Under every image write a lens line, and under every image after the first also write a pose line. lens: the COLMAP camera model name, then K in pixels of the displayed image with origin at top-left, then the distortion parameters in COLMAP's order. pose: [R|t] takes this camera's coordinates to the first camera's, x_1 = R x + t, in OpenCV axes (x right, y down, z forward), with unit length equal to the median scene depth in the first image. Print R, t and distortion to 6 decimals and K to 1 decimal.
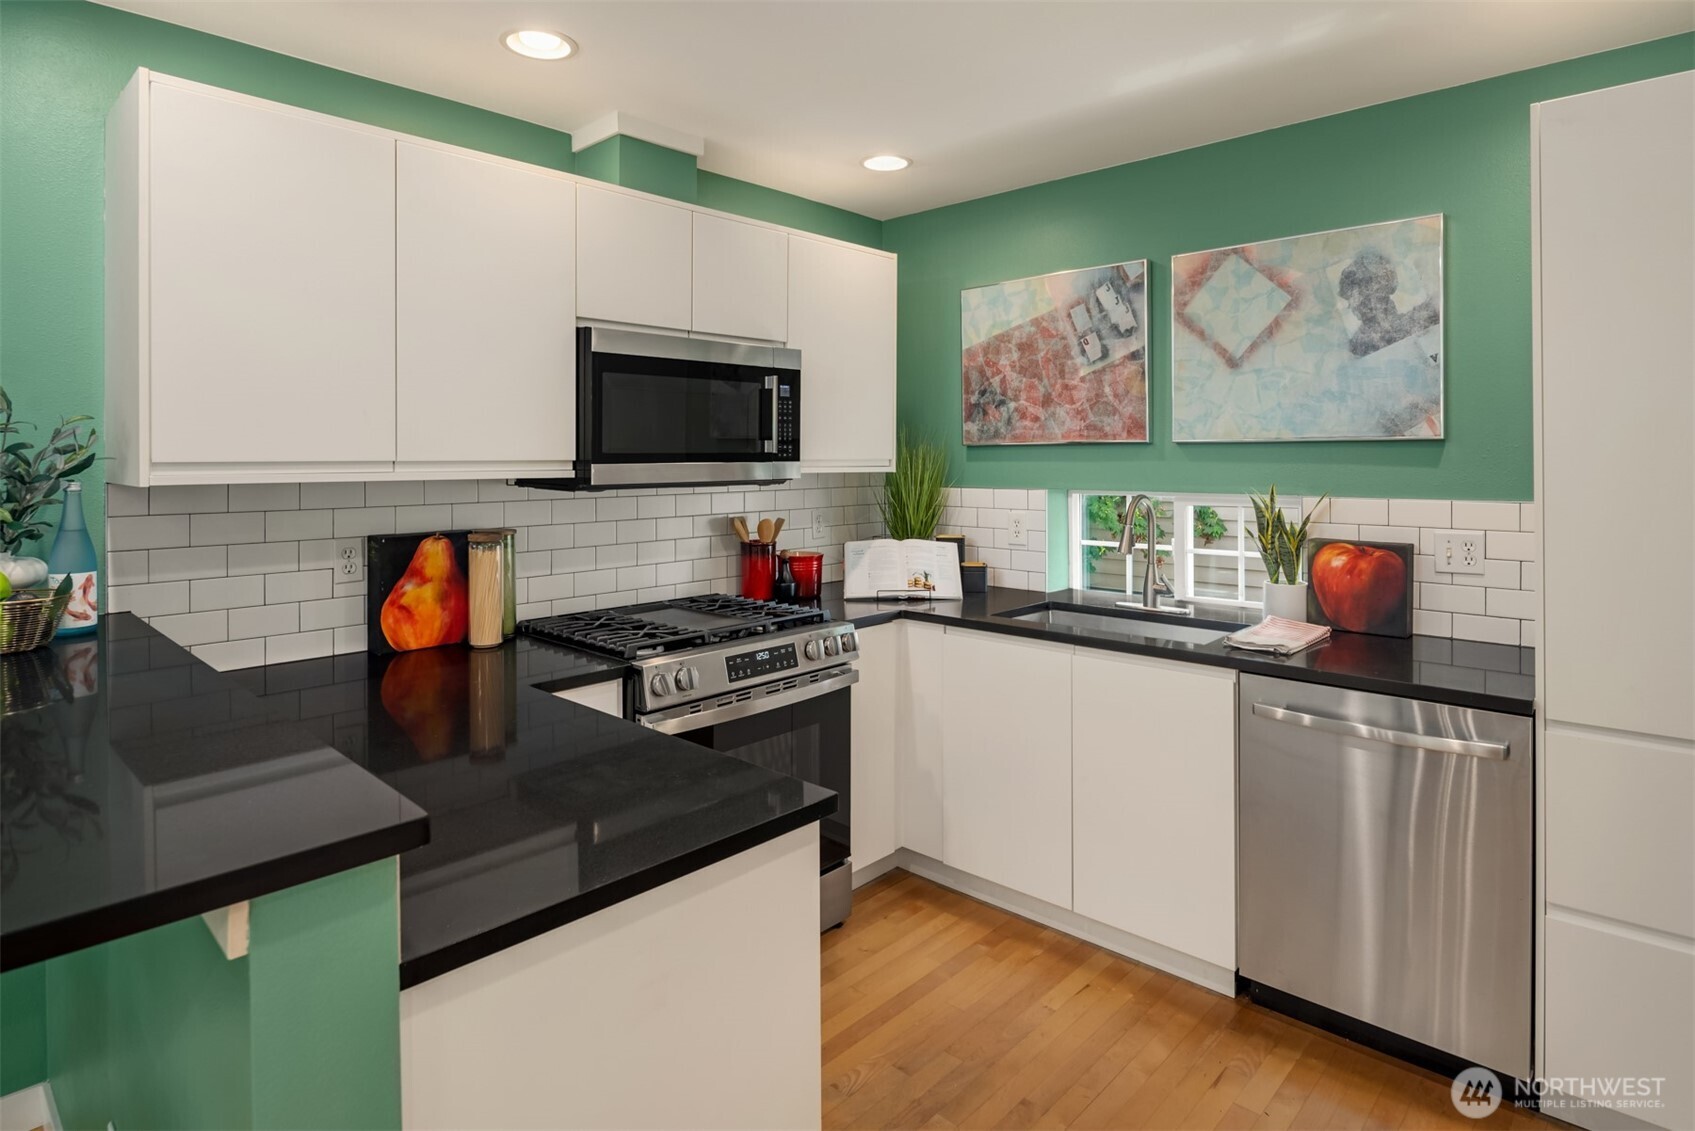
lens RADIAL K [[922.0, 0, 844.2], [0, 922.0, 469.8], [0, 0, 1]] dist [-0.004639, -0.001251]
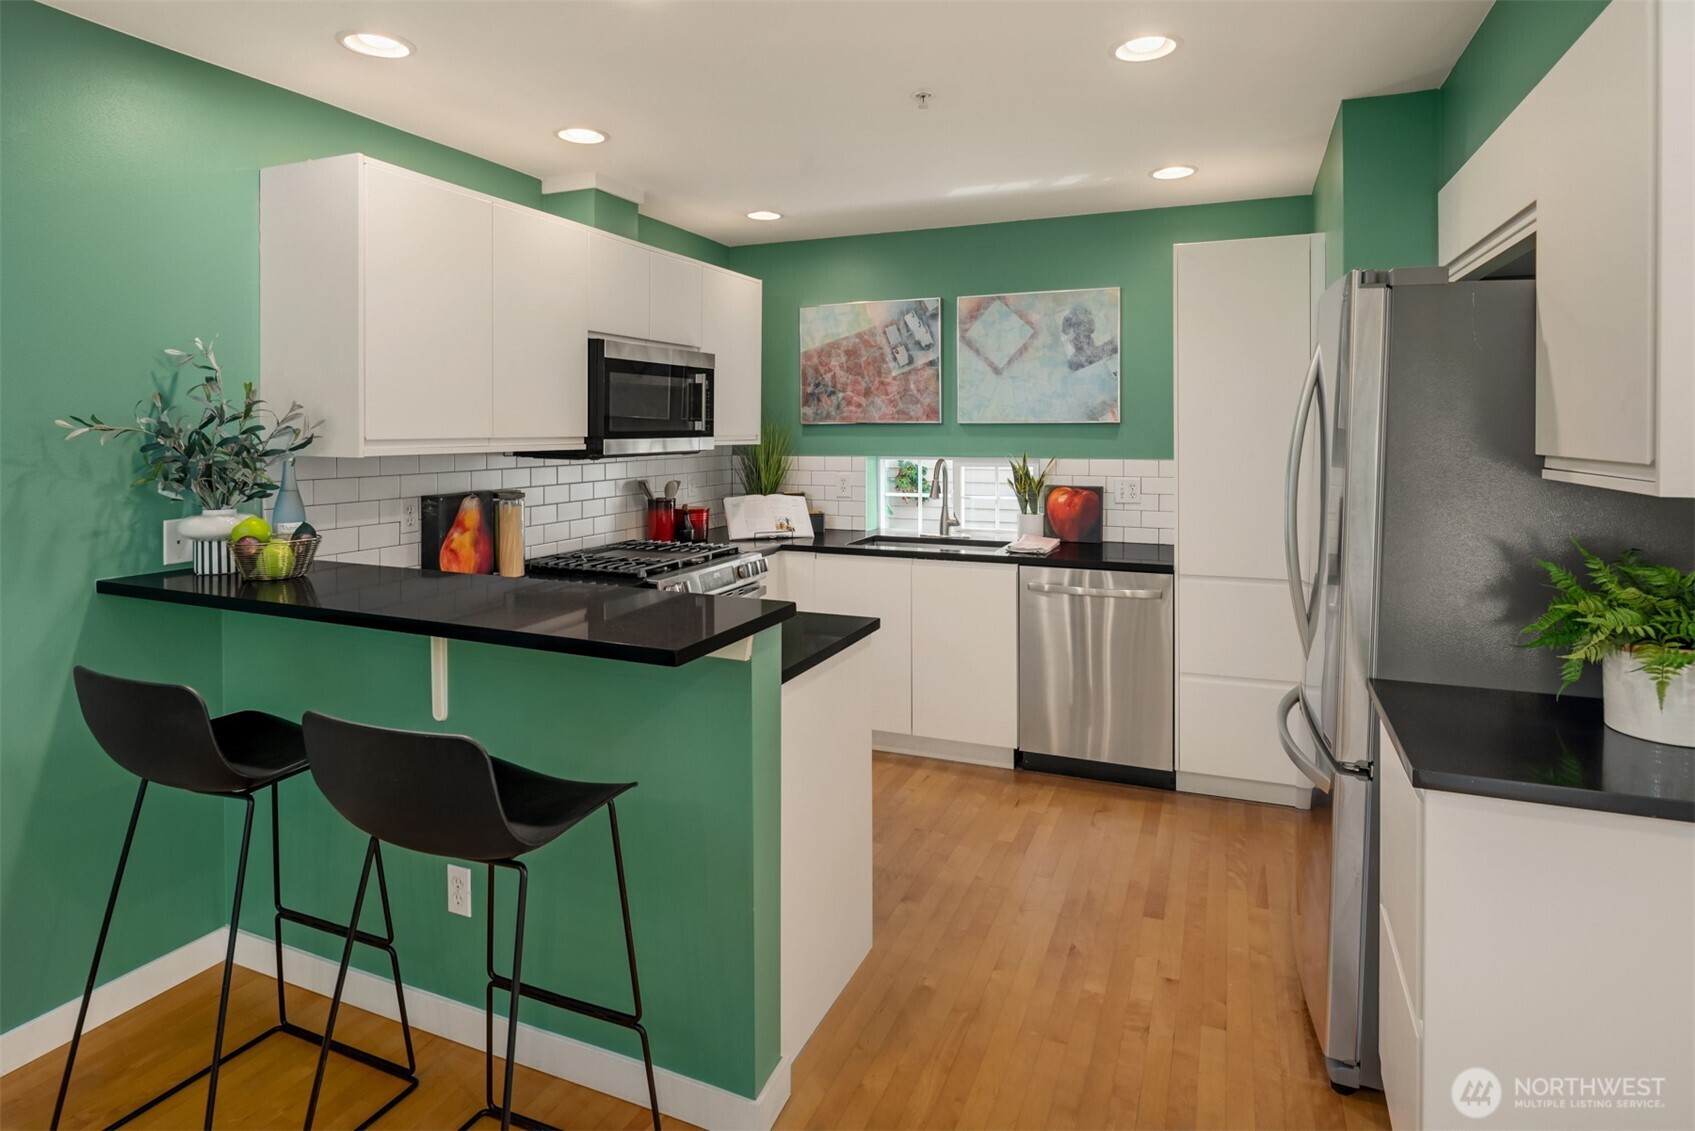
lens RADIAL K [[910.5, 0, 850.6], [0, 910.5, 455.8], [0, 0, 1]] dist [-0.019022, -0.000279]
pose [[0.936094, -0.009048, 0.351634, -0.338330], [0.003810, 0.999871, 0.015585, -0.001229], [-0.351730, -0.013249, 0.936008, -0.325806]]
